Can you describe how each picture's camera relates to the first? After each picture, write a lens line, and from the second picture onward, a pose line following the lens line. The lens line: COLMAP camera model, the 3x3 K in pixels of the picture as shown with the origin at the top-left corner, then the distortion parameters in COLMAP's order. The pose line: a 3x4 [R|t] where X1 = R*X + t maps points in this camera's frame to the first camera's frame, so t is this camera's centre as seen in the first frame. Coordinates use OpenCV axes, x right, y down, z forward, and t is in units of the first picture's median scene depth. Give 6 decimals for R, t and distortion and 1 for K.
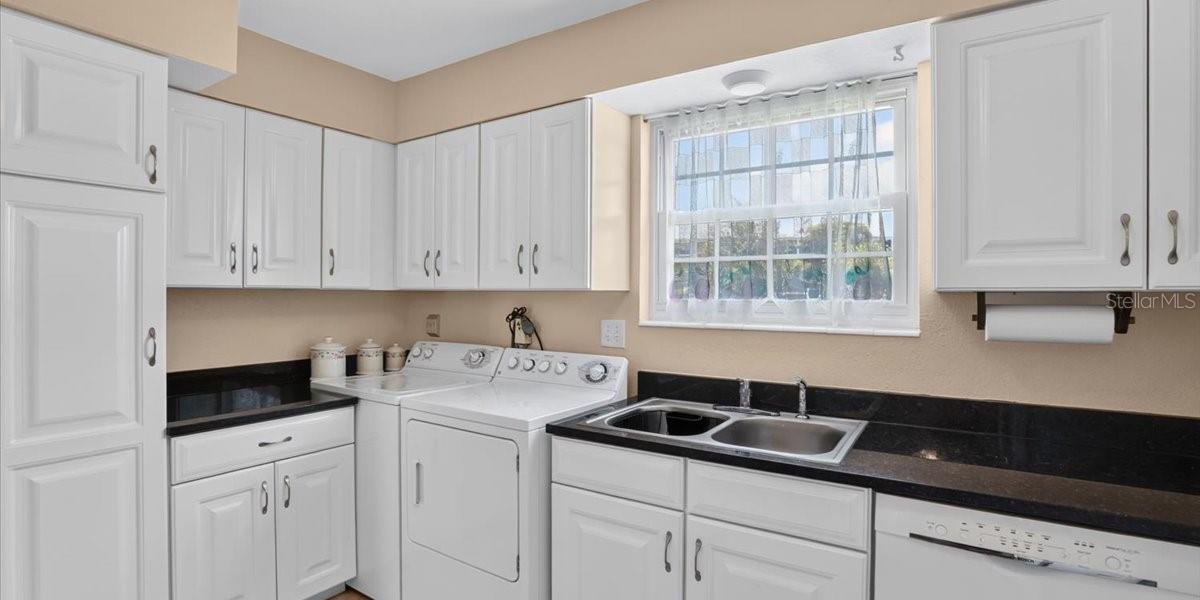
lens RADIAL K [[558.5, 0, 582.6], [0, 558.5, 299.1], [0, 0, 1]] dist [-0.035937, 0.001138]
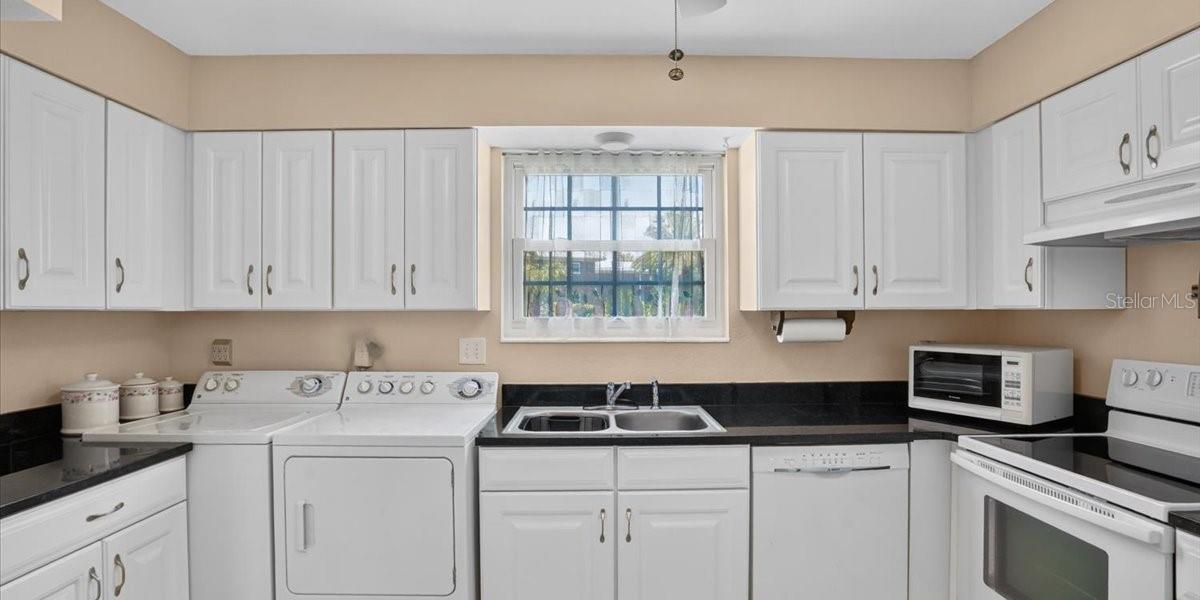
lens RADIAL K [[567.8, 0, 601.8], [0, 567.8, 315.7], [0, 0, 1]] dist [-0.075295, 0.042040]
pose [[0.824992, -0.012366, 0.565009, -0.383273], [0.010762, 0.999923, 0.006172, -0.009448], [-0.565041, 0.000988, 0.825062, -0.014384]]
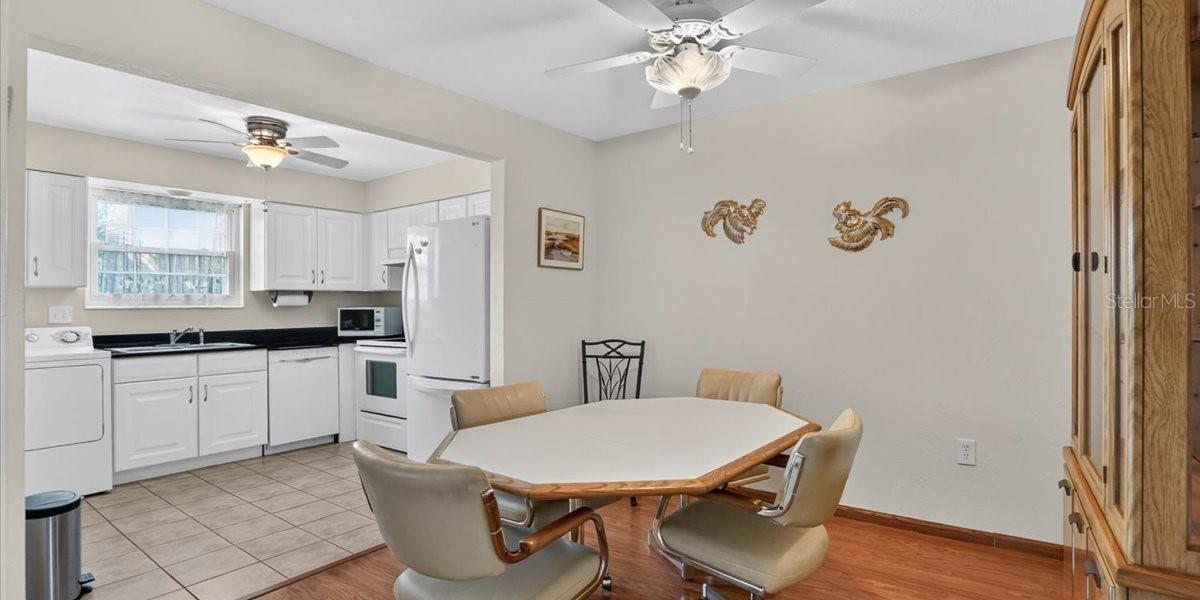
lens RADIAL K [[558.5, 0, 582.6], [0, 558.5, 299.1], [0, 0, 1]] dist [-0.035937, 0.001138]
pose [[0.064973, 0.005834, 0.997870, -1.519697], [0.015022, 0.999864, -0.006824, 0.055721], [-0.997774, 0.015434, 0.064876, -0.626224]]
